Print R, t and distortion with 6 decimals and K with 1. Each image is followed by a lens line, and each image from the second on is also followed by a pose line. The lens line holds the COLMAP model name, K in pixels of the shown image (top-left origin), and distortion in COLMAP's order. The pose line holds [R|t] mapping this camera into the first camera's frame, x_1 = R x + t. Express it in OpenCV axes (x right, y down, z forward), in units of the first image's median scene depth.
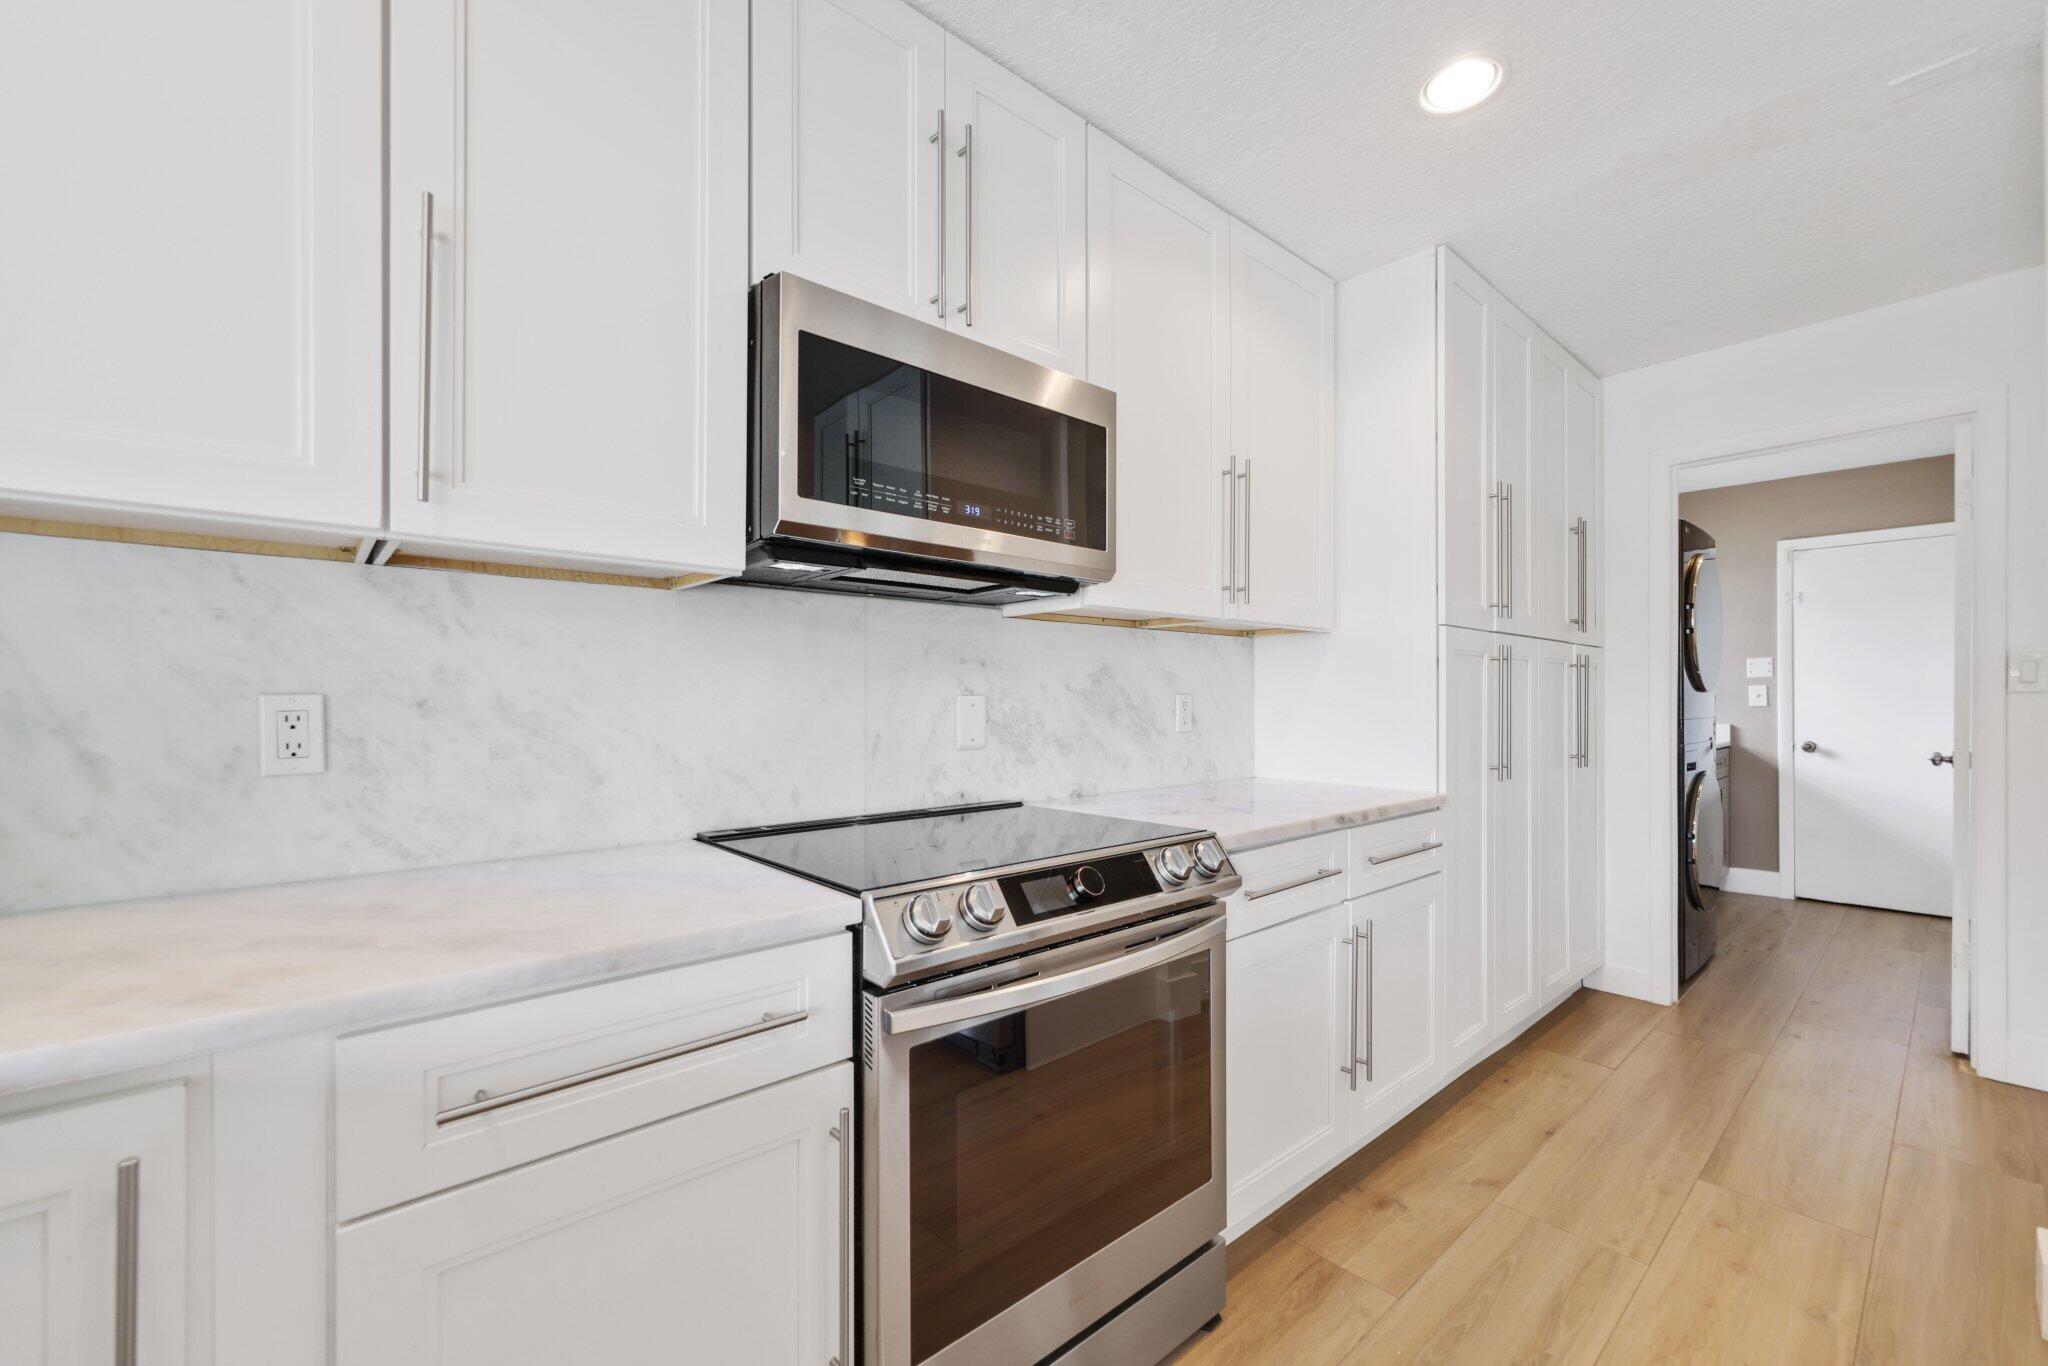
lens RADIAL K [[829.8, 0, 1023.1], [0, 829.8, 697.4], [0, 0, 1]] dist [-0.009060, 0.000157]
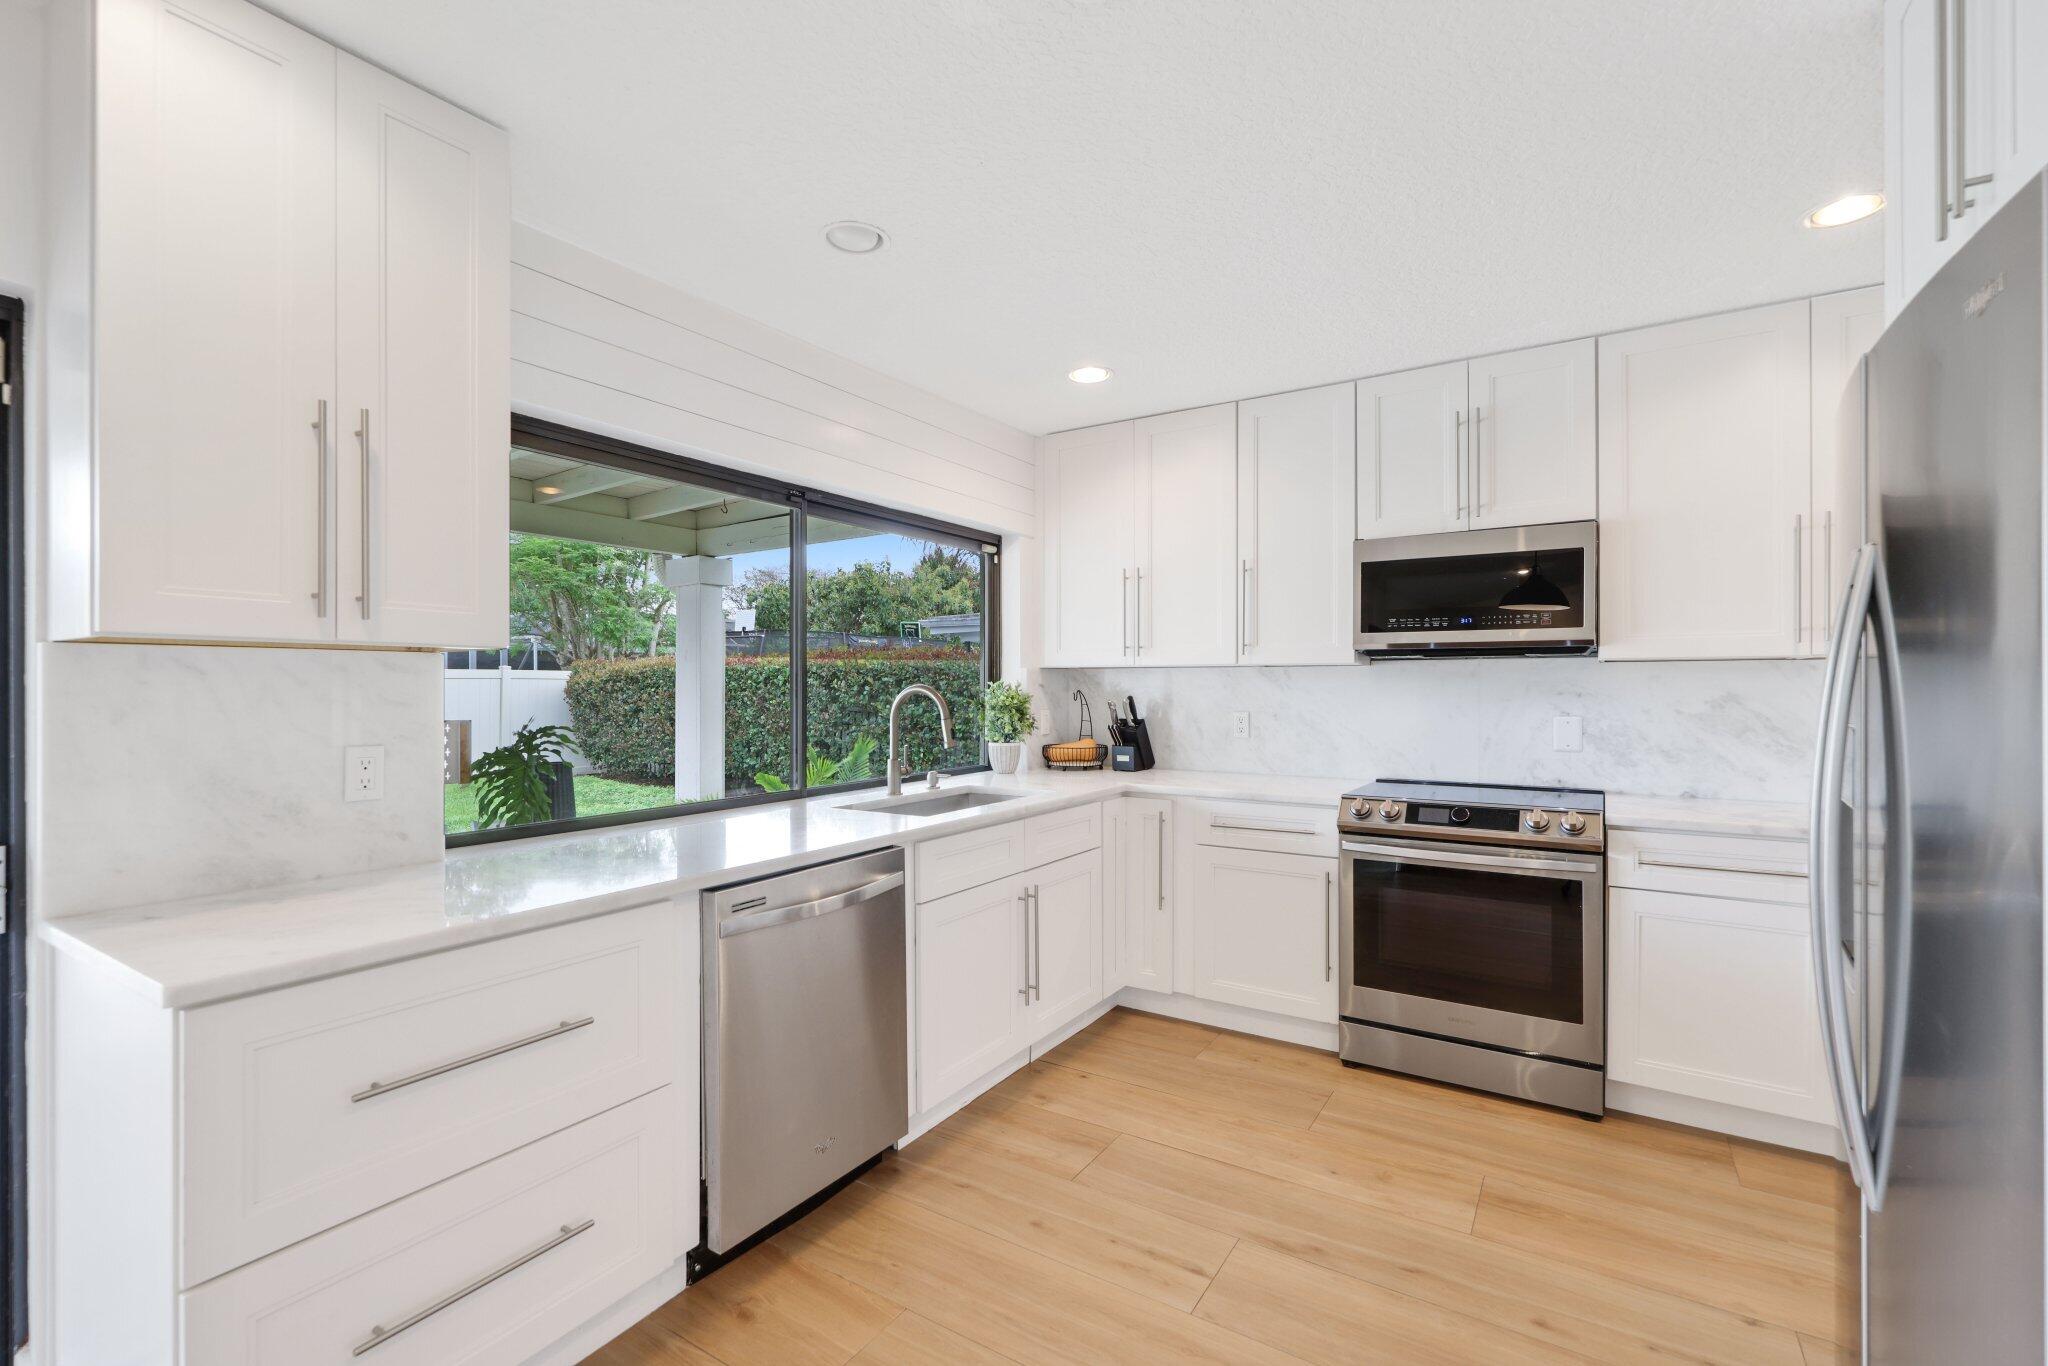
lens RADIAL K [[891.9, 0, 1024.2], [0, 891.9, 686.5], [0, 0, 1]] dist [-0.001839, 0.000181]
pose [[0.268084, -0.000192, -0.963395, 1.582042], [0.002592, 0.999997, 0.000522, -0.076539], [0.963392, -0.002637, 0.268084, -0.502887]]
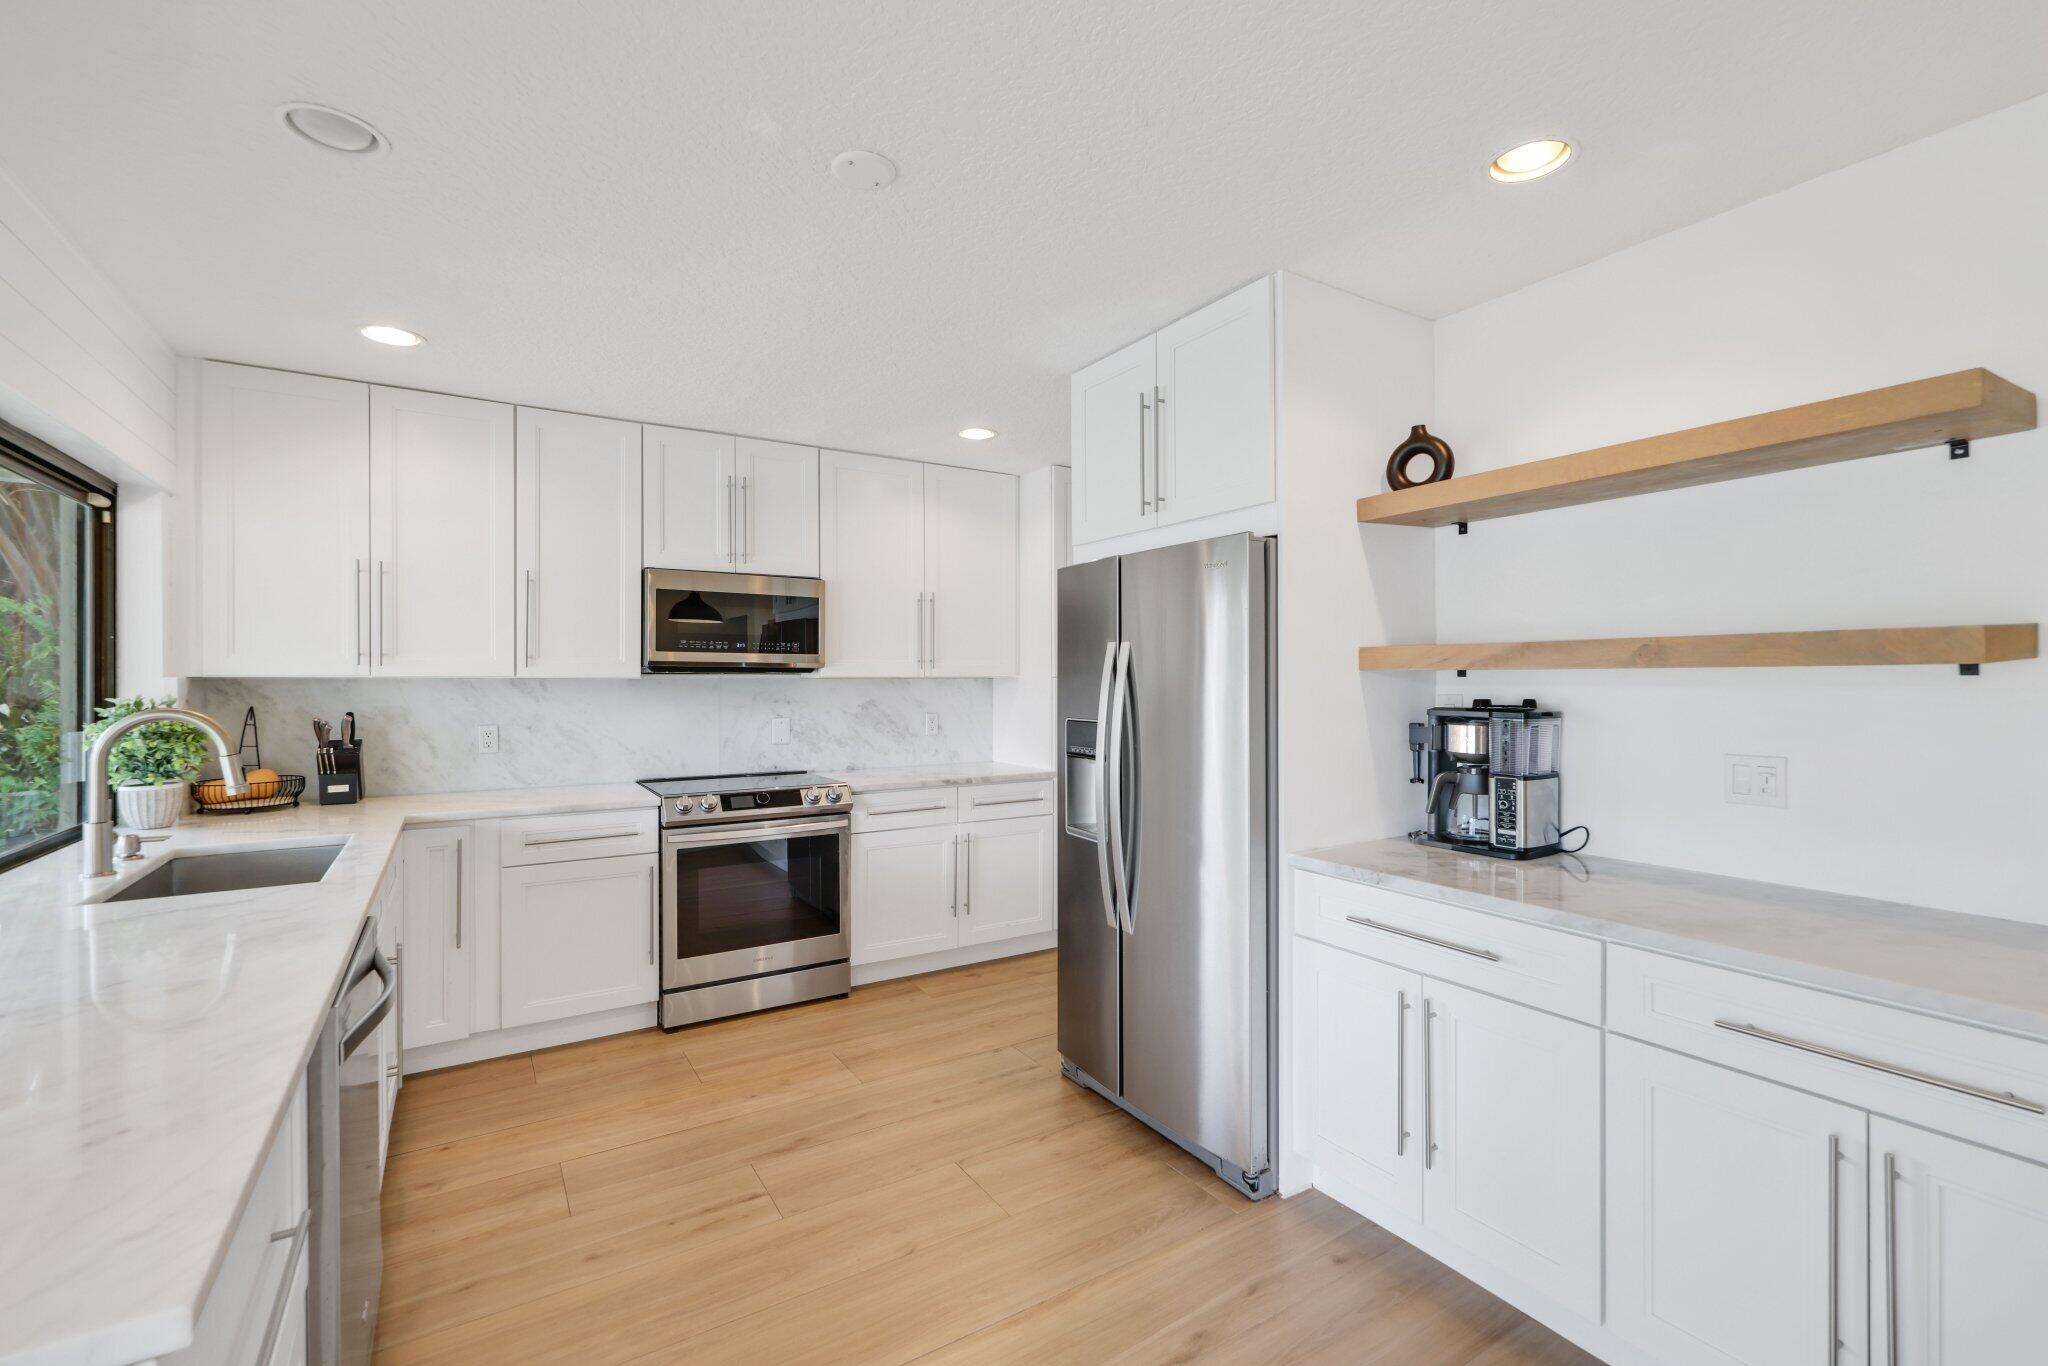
lens RADIAL K [[891.9, 0, 1024.5], [0, 891.9, 678.6], [0, 0, 1]] dist [-0.001839, 0.000181]
pose [[0.986584, -0.001990, -0.163240, 1.126820], [0.001780, 0.999997, -0.001431, -0.121338], [0.163242, 0.001121, 0.986585, -1.353246]]
